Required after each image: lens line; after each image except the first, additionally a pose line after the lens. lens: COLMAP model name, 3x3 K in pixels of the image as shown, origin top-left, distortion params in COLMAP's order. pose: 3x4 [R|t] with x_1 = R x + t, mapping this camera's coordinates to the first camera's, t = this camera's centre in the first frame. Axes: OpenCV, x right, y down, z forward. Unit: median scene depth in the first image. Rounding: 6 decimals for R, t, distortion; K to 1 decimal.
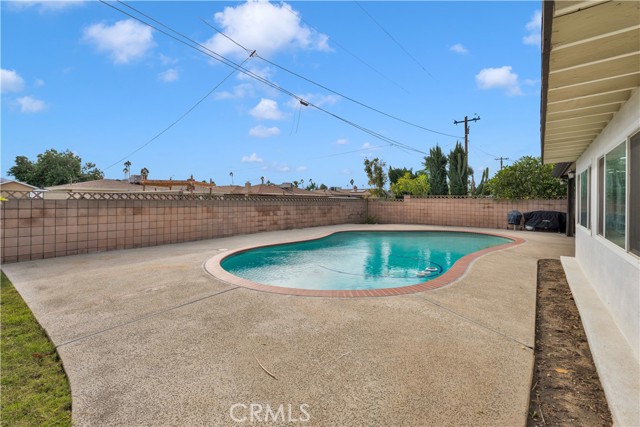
lens RADIAL K [[286.2, 0, 322.2], [0, 286.2, 208.2], [0, 0, 1]] dist [-0.002773, 0.000899]
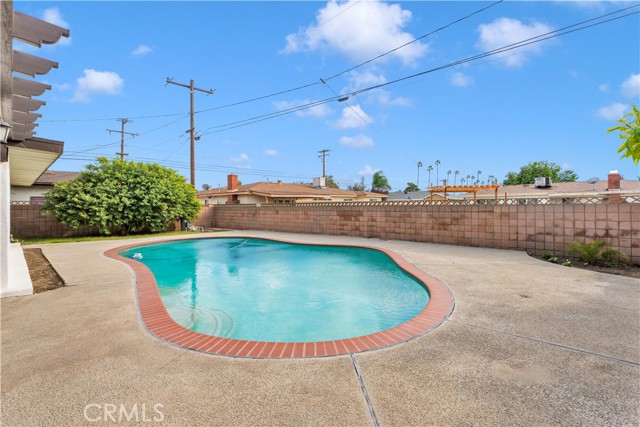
lens RADIAL K [[286.2, 0, 321.2], [0, 286.2, 212.7], [0, 0, 1]] dist [-0.002773, 0.000899]
pose [[-0.104774, 0.014154, -0.994395, 0.819991], [-0.017020, 0.999727, 0.016023, -0.016625], [0.994350, 0.018604, -0.104504, 0.985499]]
